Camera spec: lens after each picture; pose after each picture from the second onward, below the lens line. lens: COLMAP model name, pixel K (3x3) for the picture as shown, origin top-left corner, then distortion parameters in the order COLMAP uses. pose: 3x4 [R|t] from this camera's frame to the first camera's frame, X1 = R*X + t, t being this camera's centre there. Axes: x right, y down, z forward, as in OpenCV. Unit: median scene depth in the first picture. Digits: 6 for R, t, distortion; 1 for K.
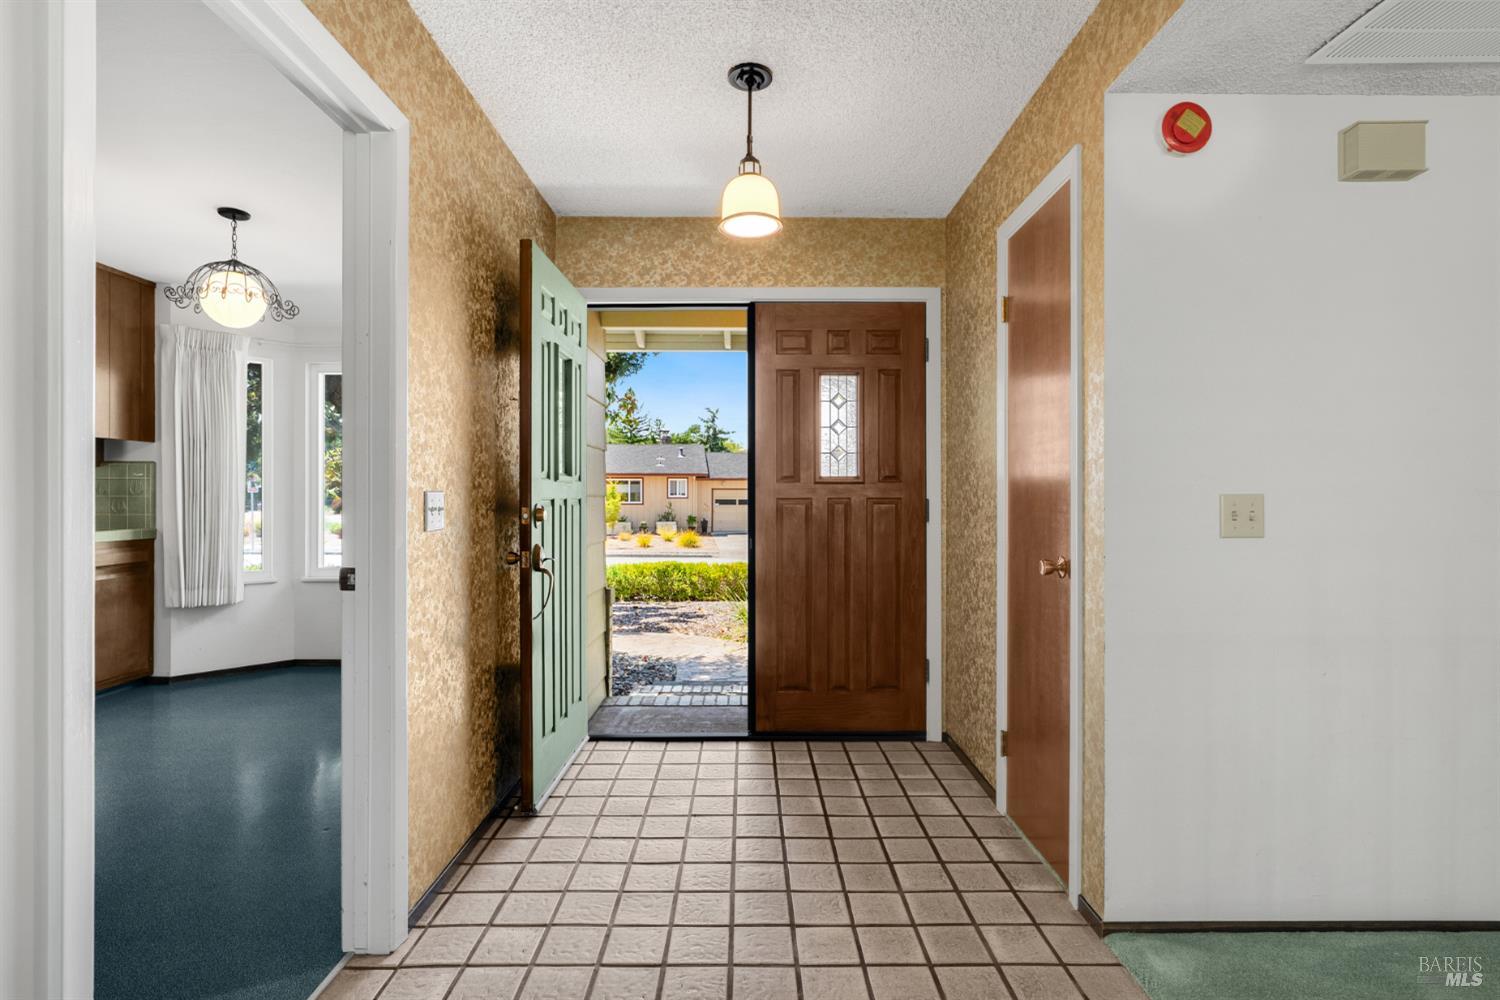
lens RADIAL K [[700.7, 0, 741.3], [0, 700.7, 494.8], [0, 0, 1]] dist [-0.010440, 0.004992]
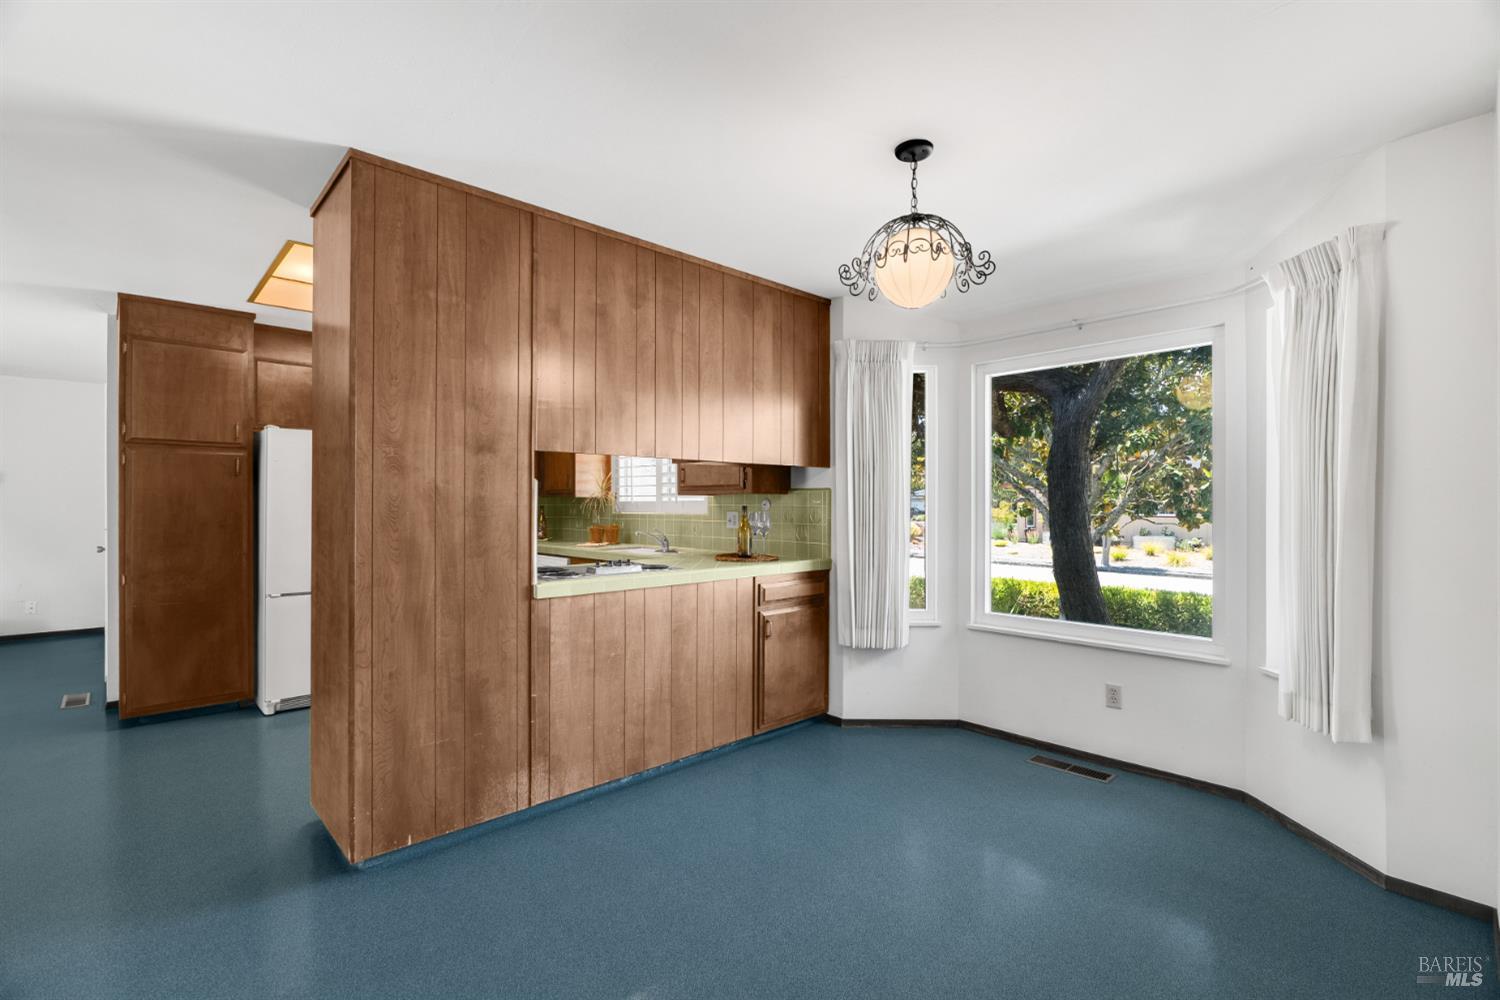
lens RADIAL K [[700.7, 0, 751.5], [0, 700.7, 505.2], [0, 0, 1]] dist [-0.010440, 0.004992]
pose [[0.688125, -0.000070, -0.725592, -0.227034], [-0.001781, 0.999997, -0.001786, -0.023045], [0.725590, 0.002522, 0.688123, 0.271182]]
